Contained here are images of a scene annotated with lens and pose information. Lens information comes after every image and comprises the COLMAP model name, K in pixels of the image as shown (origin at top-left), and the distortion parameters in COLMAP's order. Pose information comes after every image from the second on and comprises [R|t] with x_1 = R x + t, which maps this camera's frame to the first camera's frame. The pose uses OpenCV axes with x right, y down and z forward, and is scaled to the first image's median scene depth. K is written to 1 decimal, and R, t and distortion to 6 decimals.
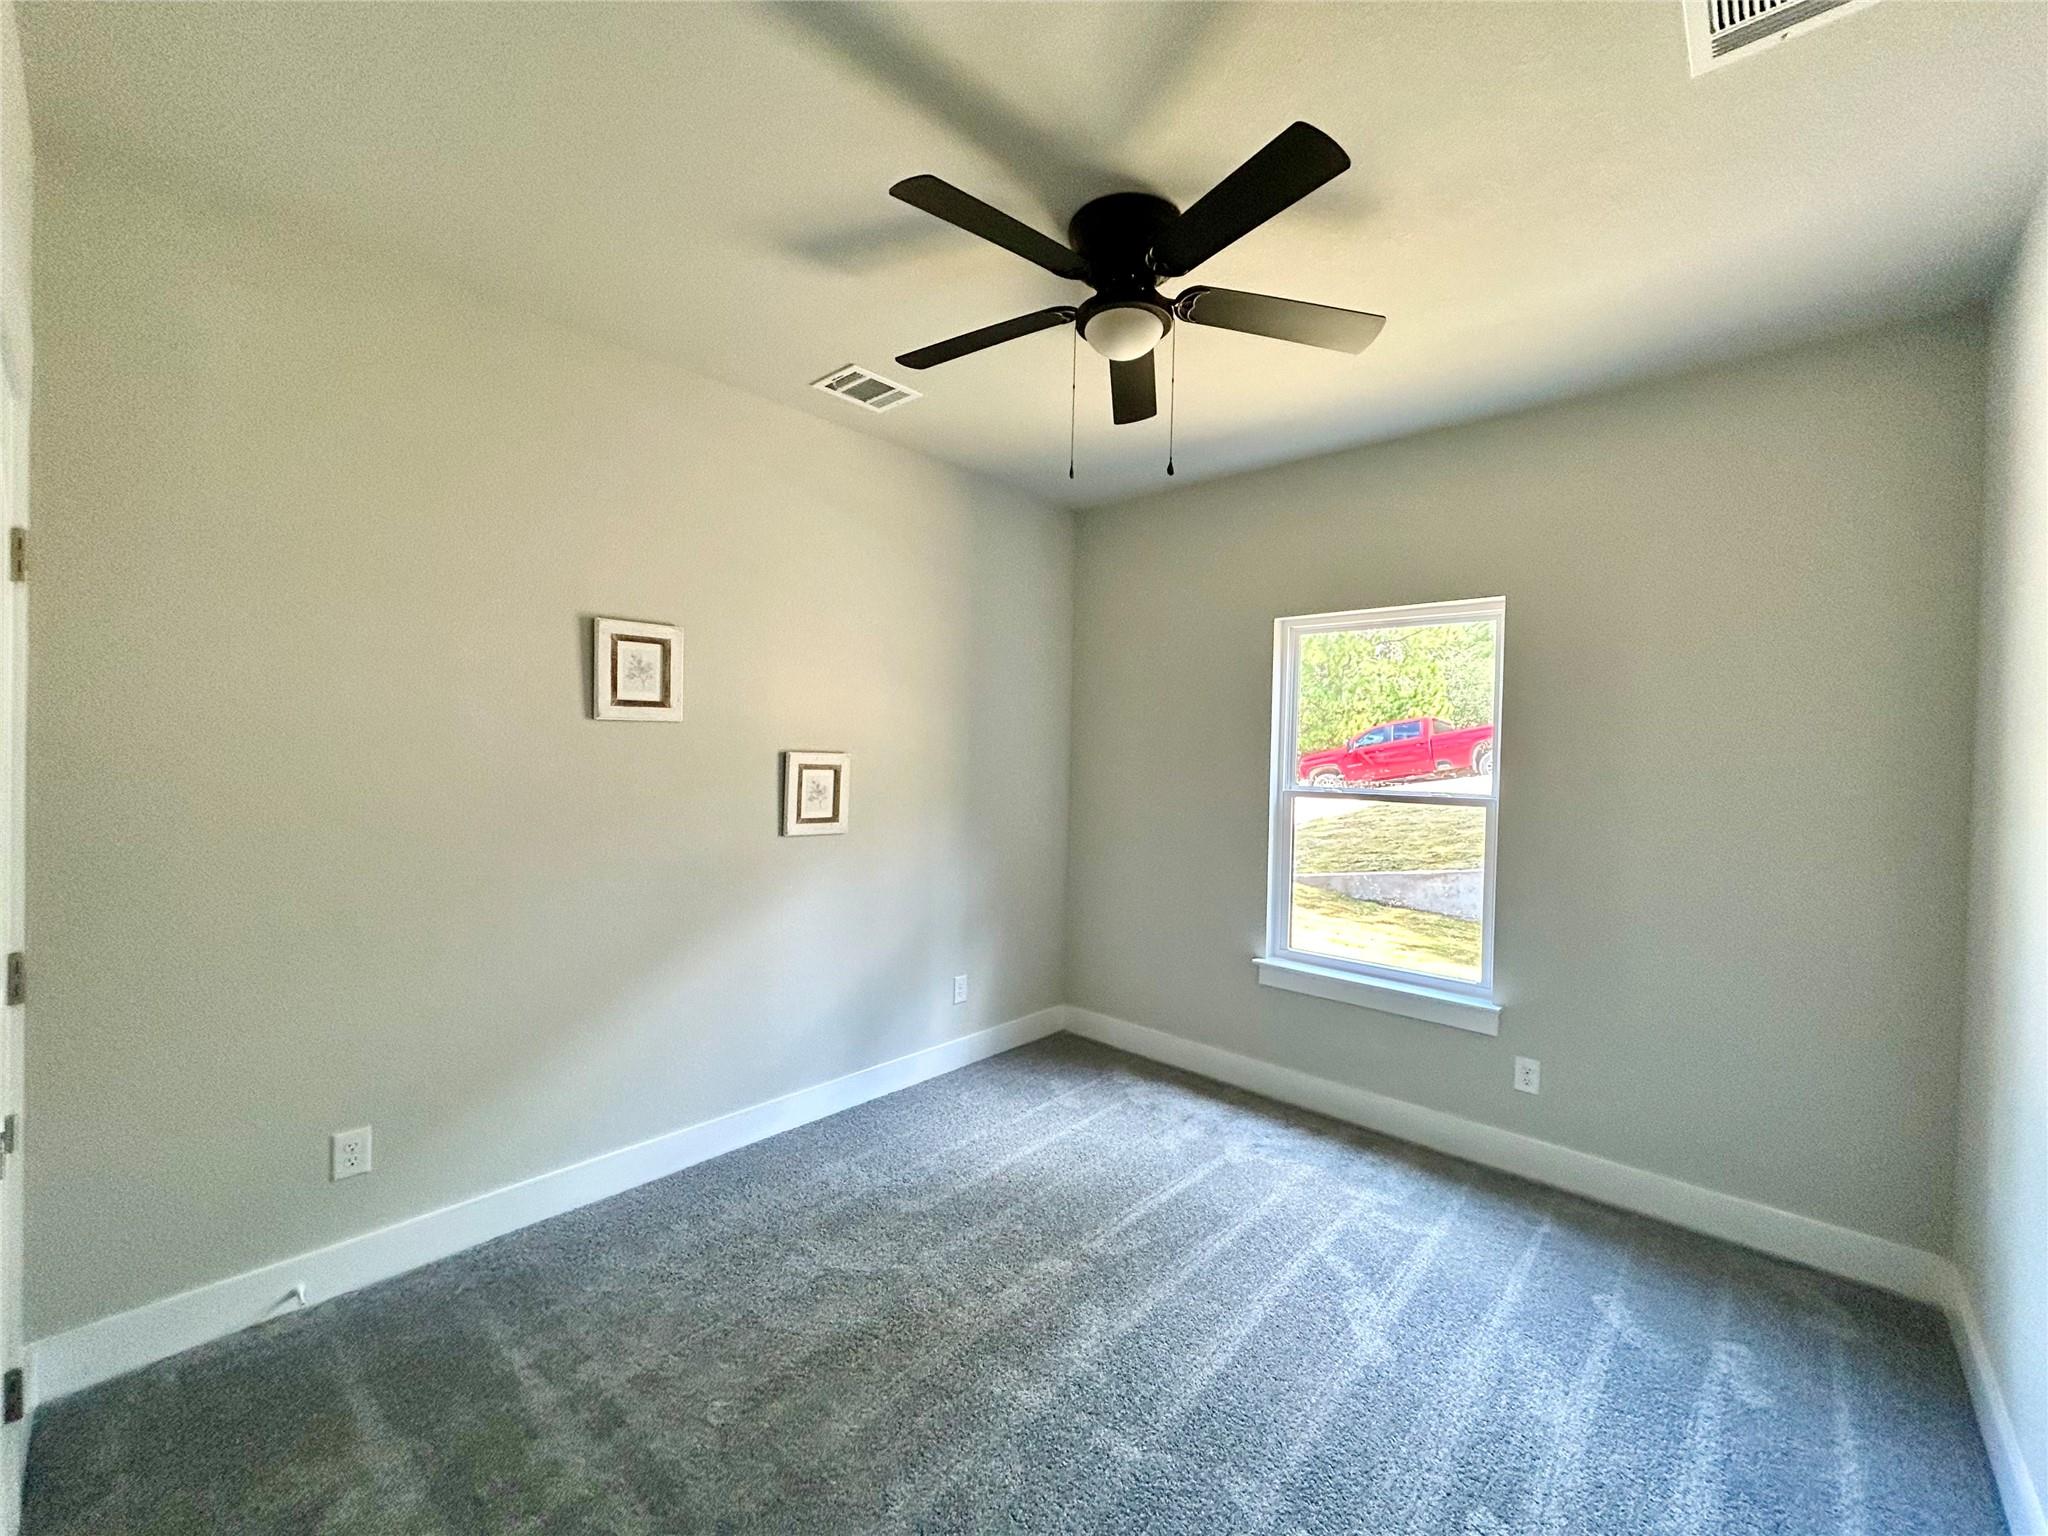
lens RADIAL K [[831.0, 0, 1016.3], [0, 831.0, 769.6], [0, 0, 1]] dist [0.002210, 0.000237]
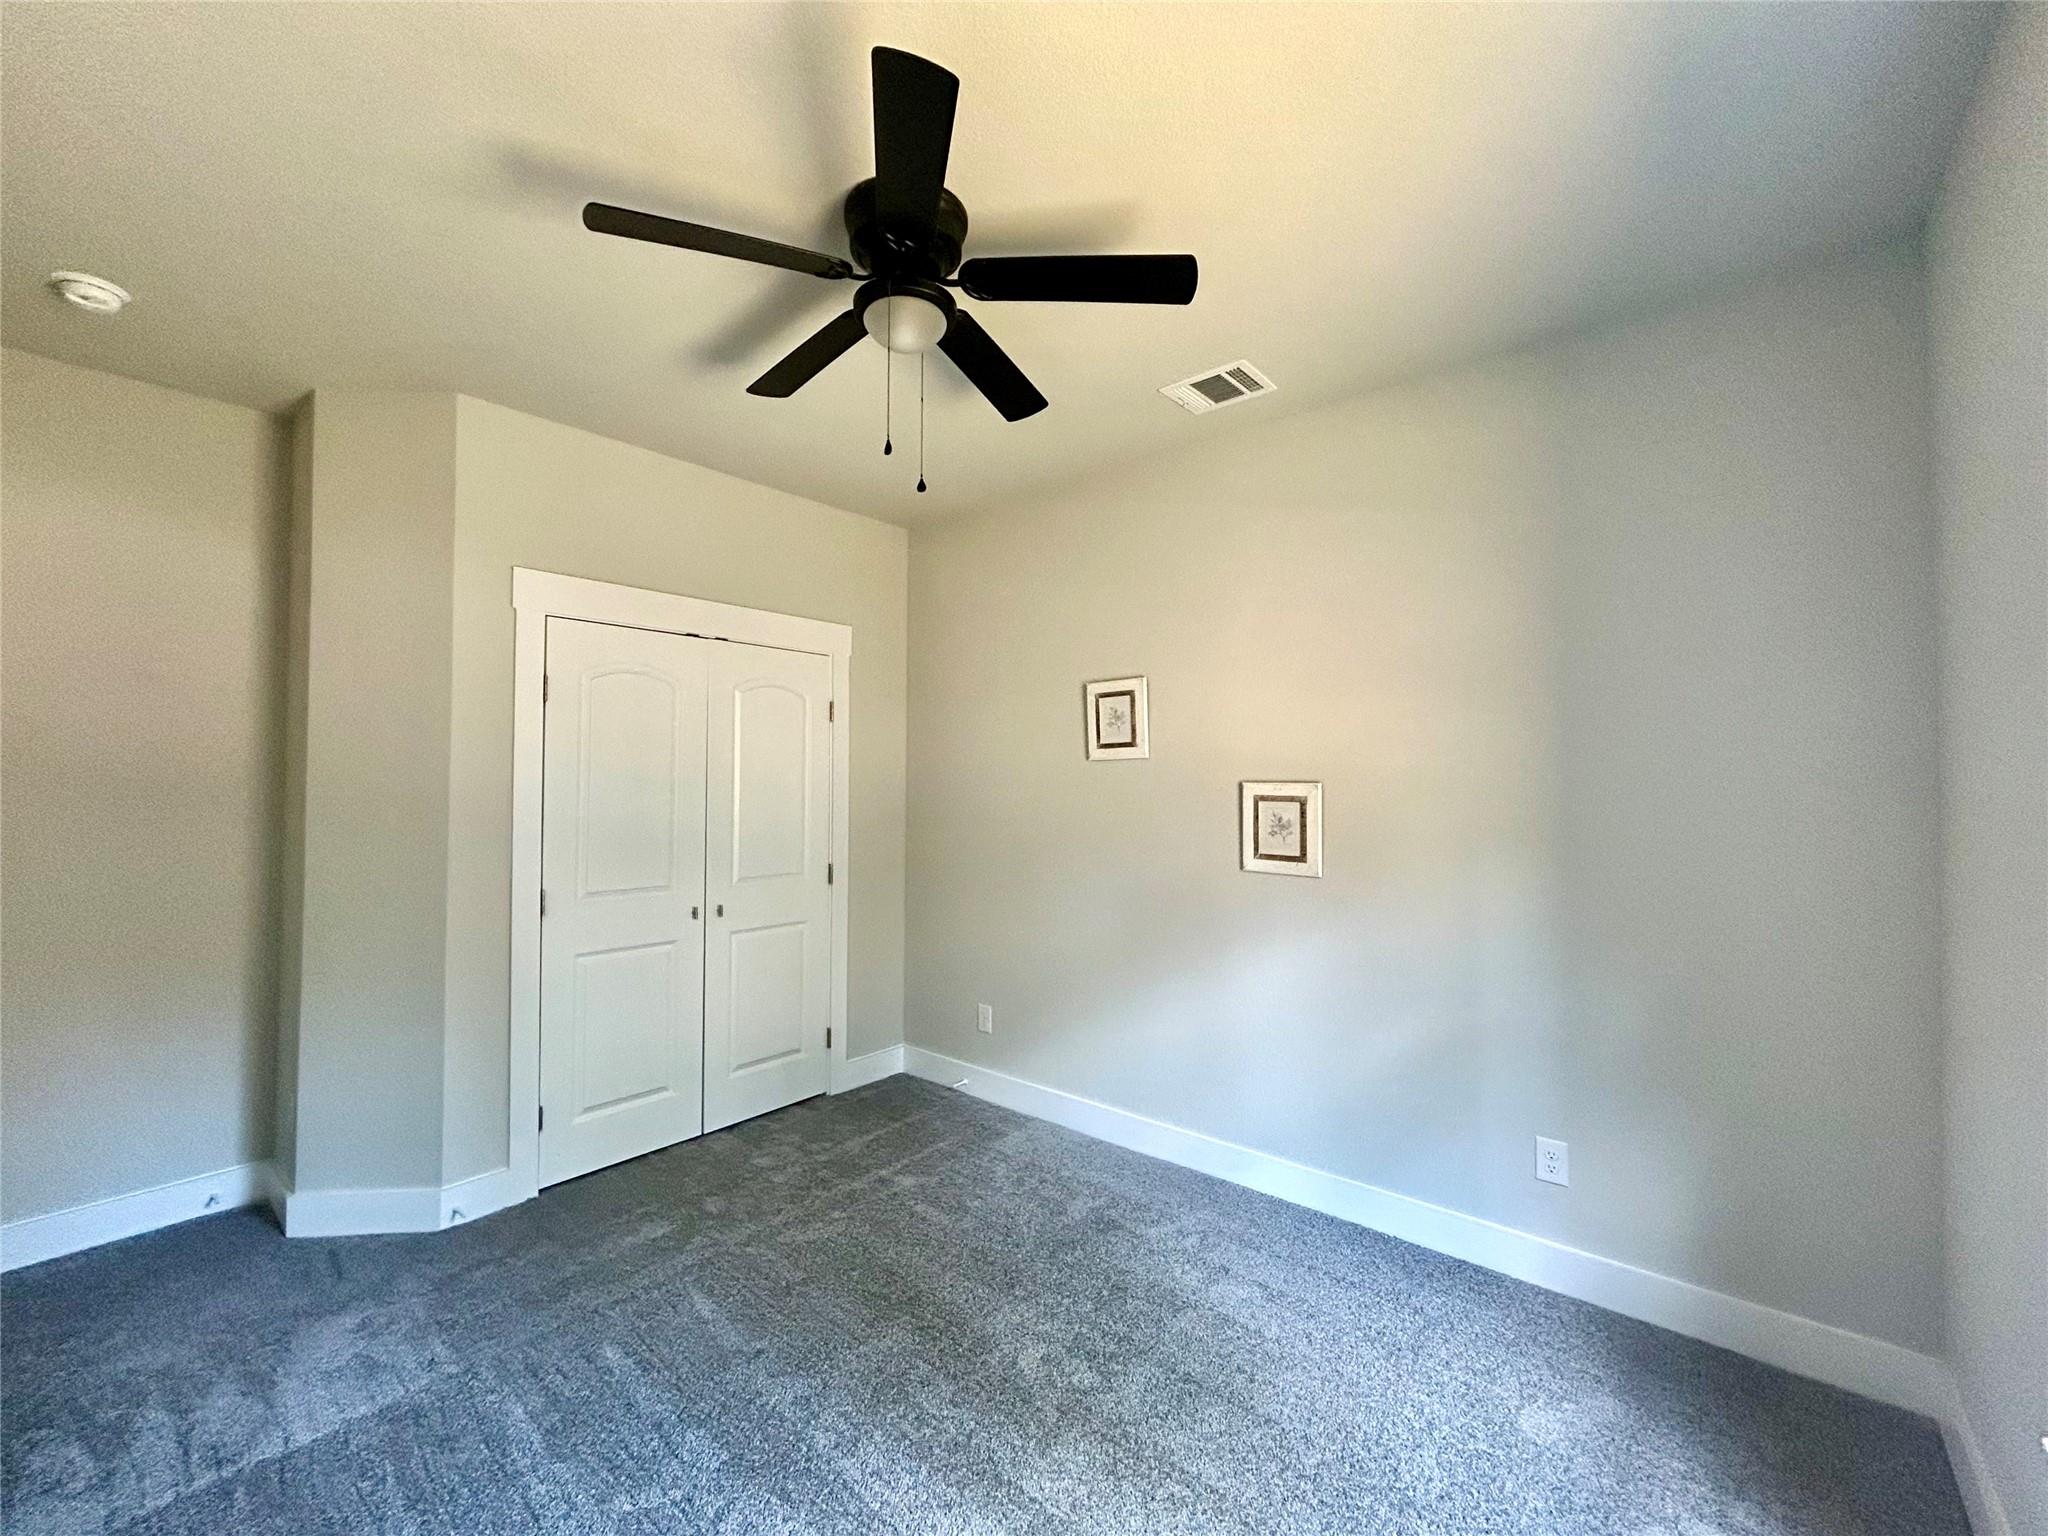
lens RADIAL K [[831.0, 0, 1016.3], [0, 831.0, 769.6], [0, 0, 1]] dist [0.002210, 0.000237]
pose [[0.031752, -0.041307, -0.998642, 0.693061], [-0.020306, 0.998913, -0.041963, 0.009876], [0.999289, 0.021611, 0.030879, 0.728273]]
